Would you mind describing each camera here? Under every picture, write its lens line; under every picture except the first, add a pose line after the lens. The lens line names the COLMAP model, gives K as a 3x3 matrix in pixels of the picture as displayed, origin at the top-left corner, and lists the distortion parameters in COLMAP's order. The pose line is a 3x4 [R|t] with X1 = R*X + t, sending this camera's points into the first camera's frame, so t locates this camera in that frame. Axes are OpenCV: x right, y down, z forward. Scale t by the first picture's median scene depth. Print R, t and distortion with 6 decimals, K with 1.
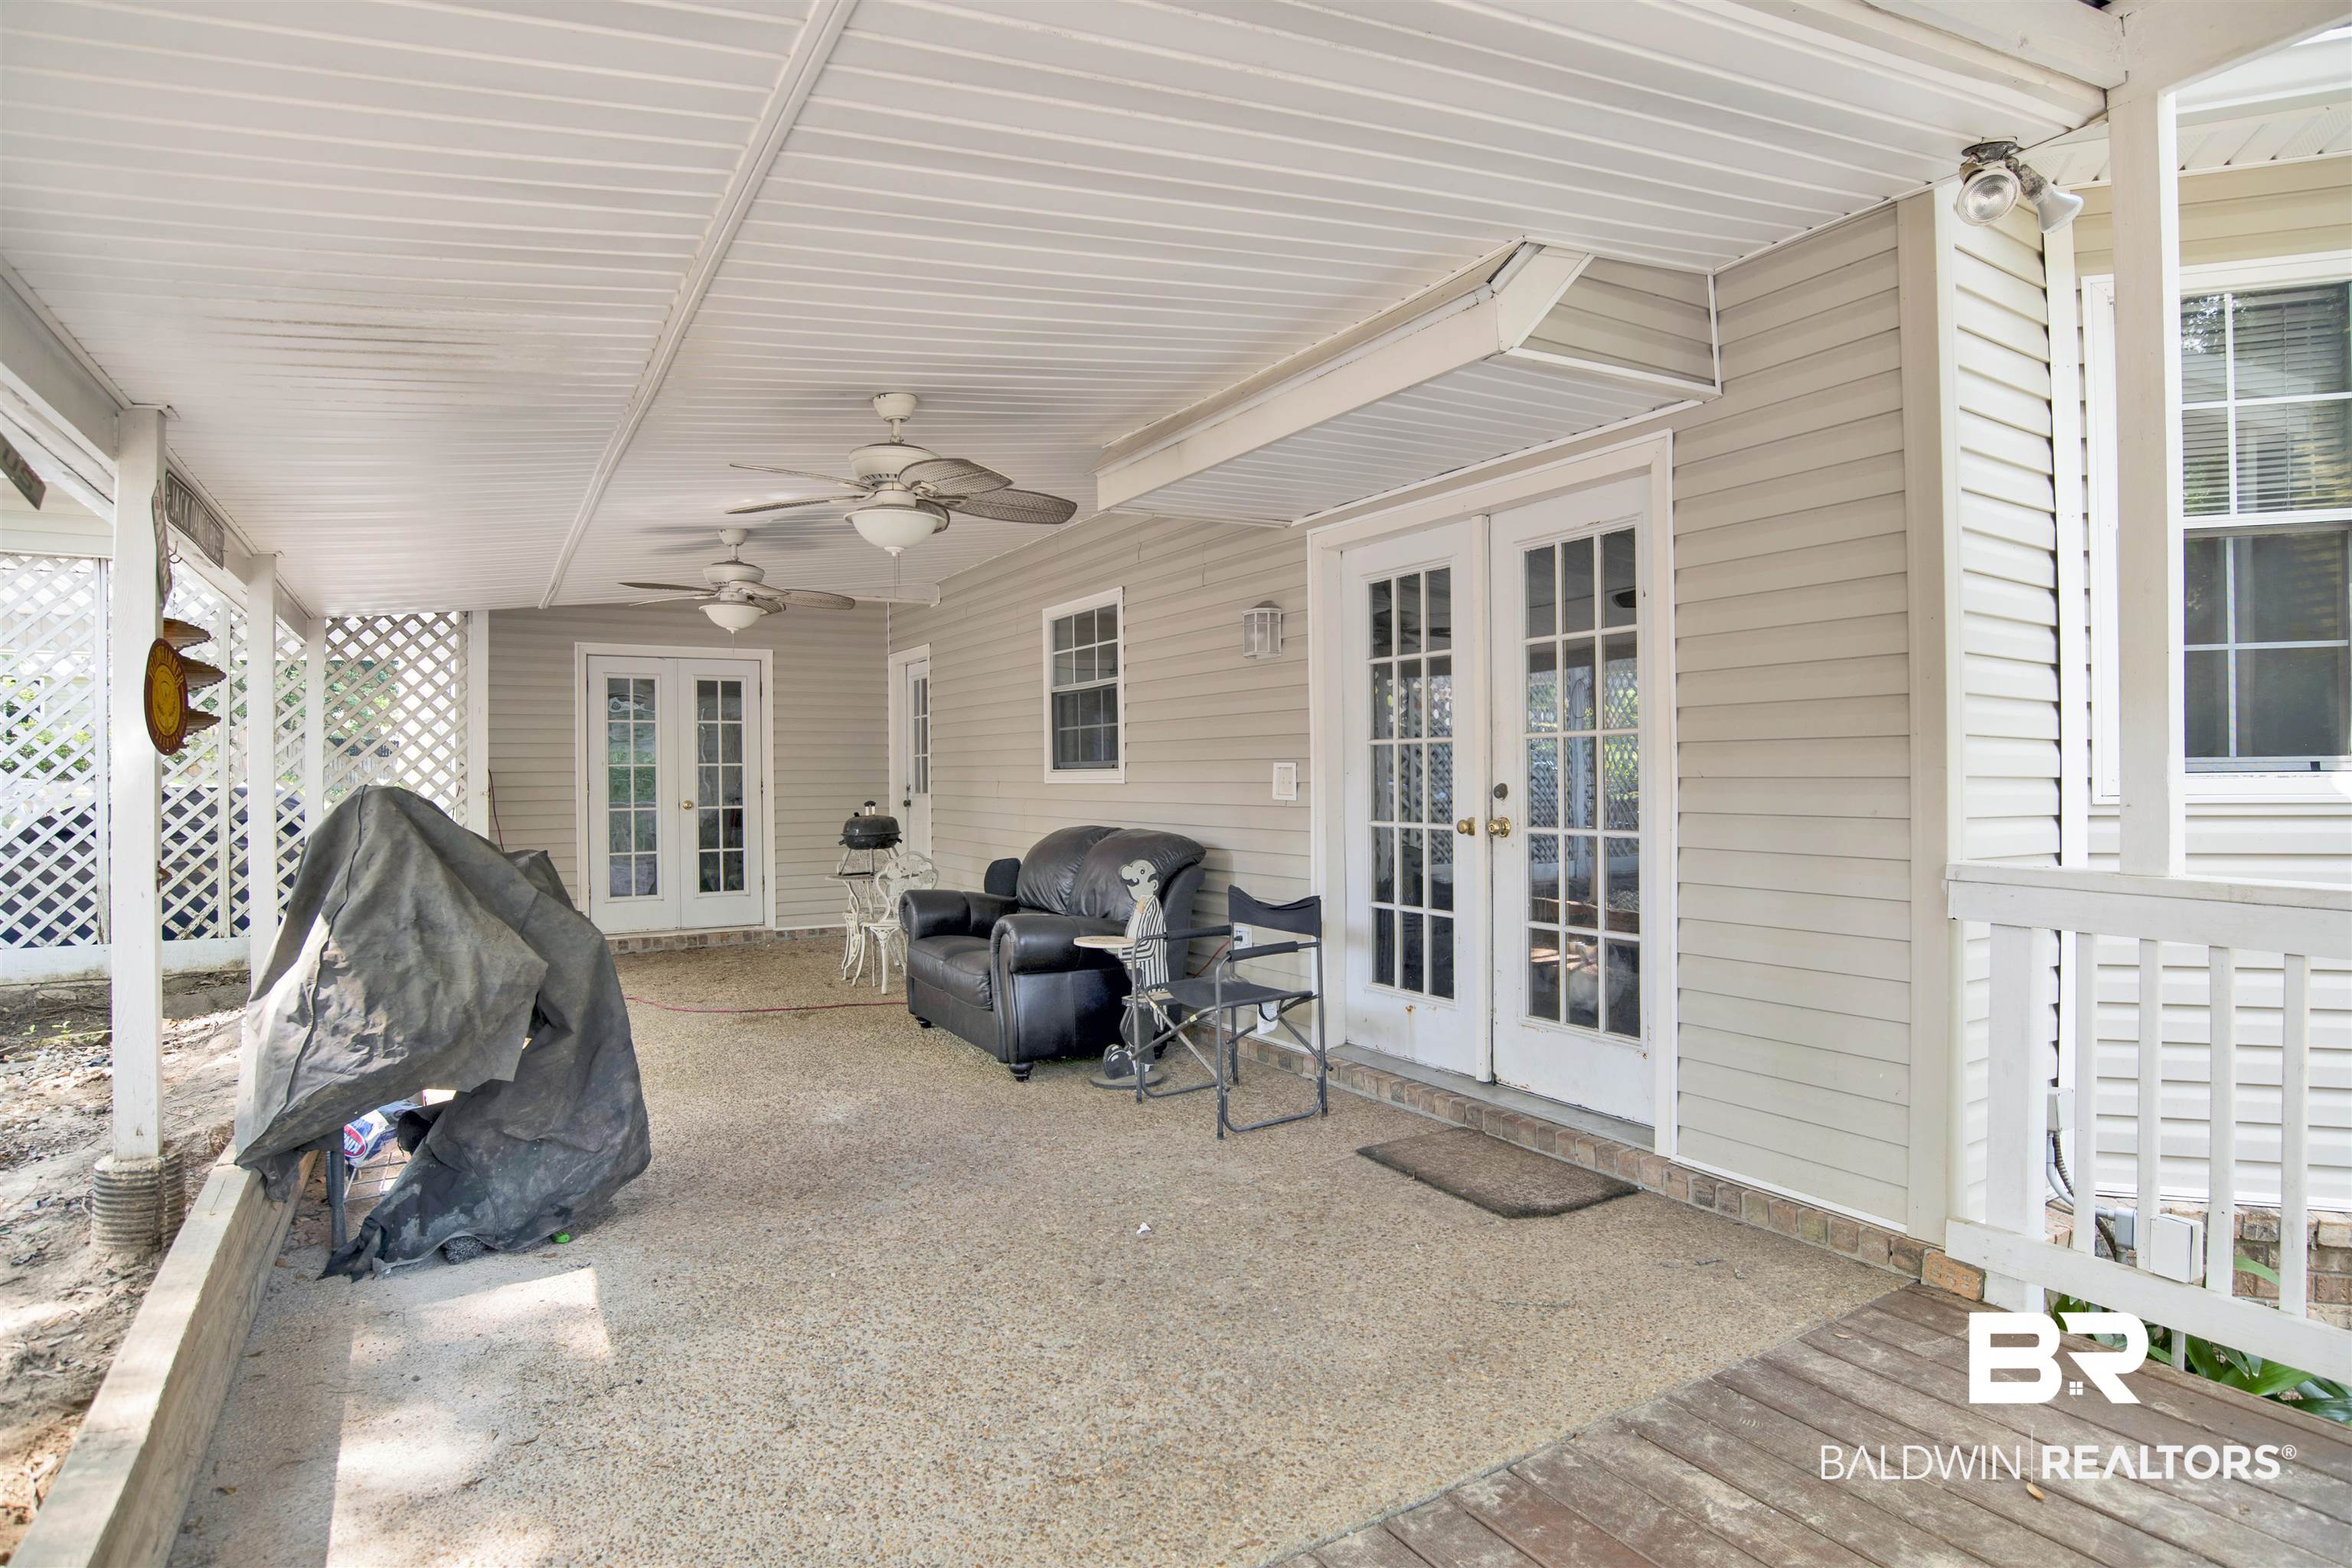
lens RADIAL K [[1227.8, 0, 1165.7], [0, 1227.8, 775.5], [0, 0, 1]] dist [-0.059070, 0.018803]
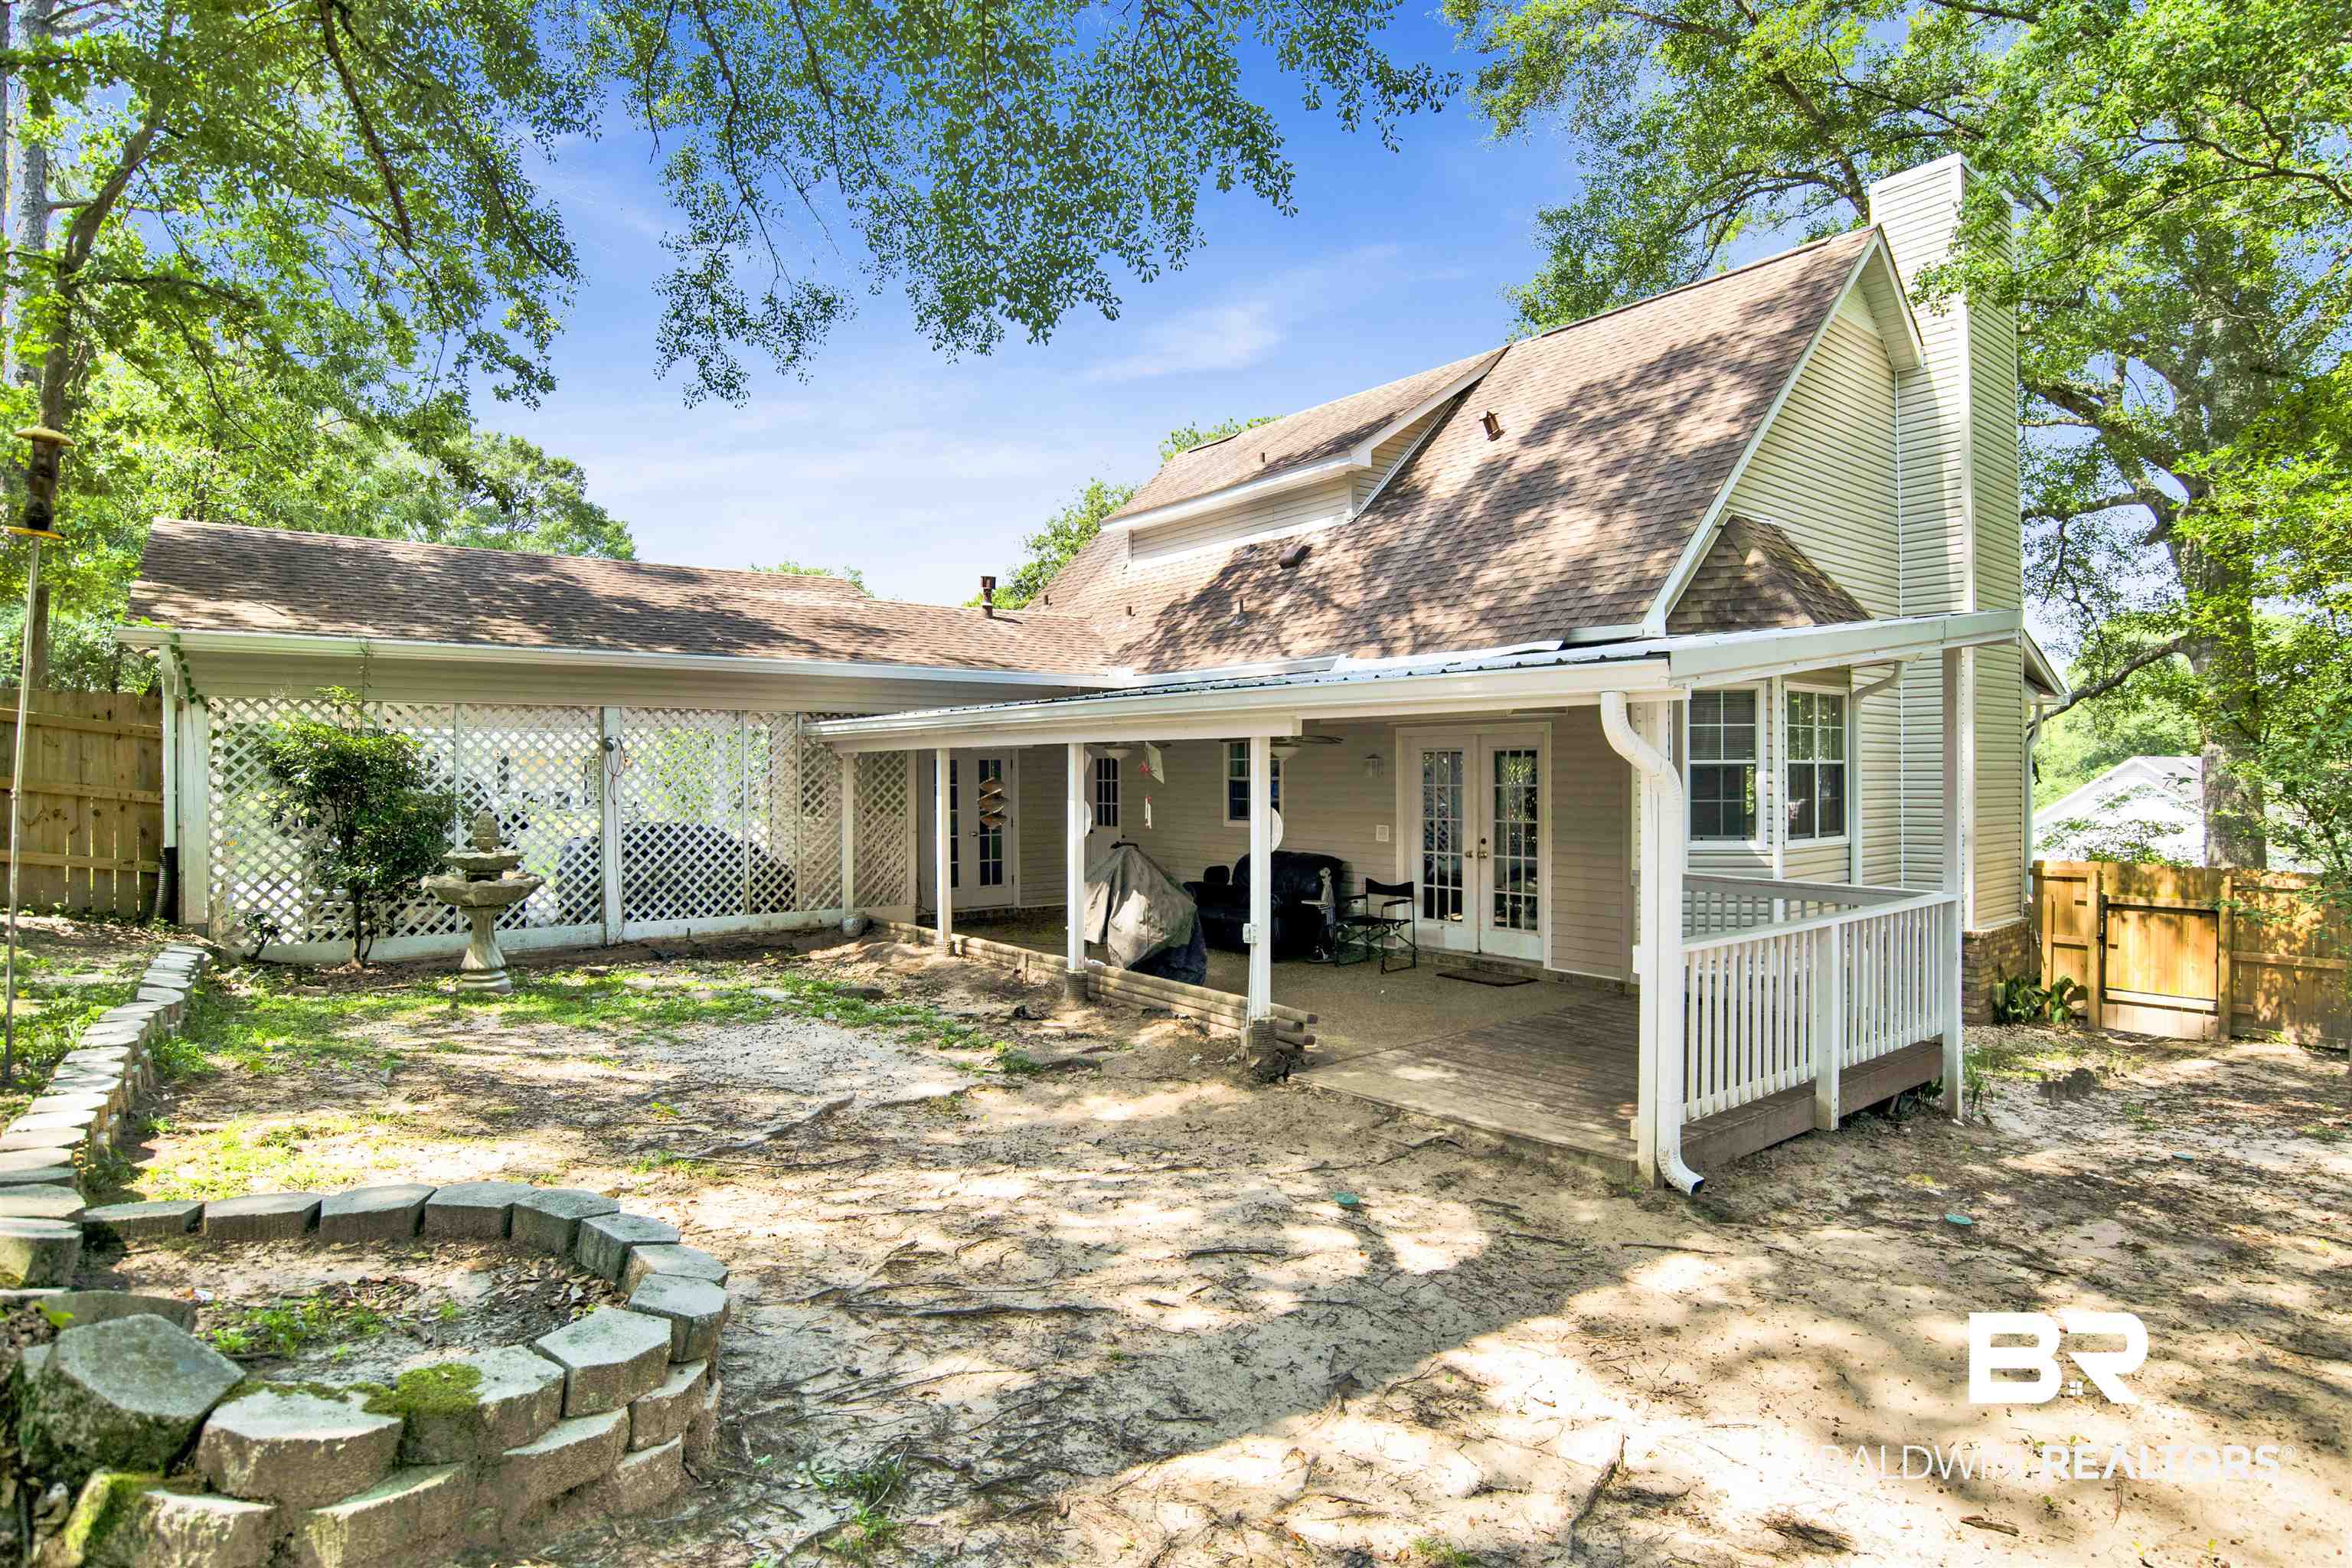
lens RADIAL K [[1227.8, 0, 1165.7], [0, 1227.8, 775.5], [0, 0, 1]] dist [-0.059070, 0.018803]
pose [[0.990303, 0.005802, 0.138801, -0.674778], [-0.006004, 0.999981, 0.001033, -0.111589], [-0.138792, -0.001857, 0.990320, -1.324159]]
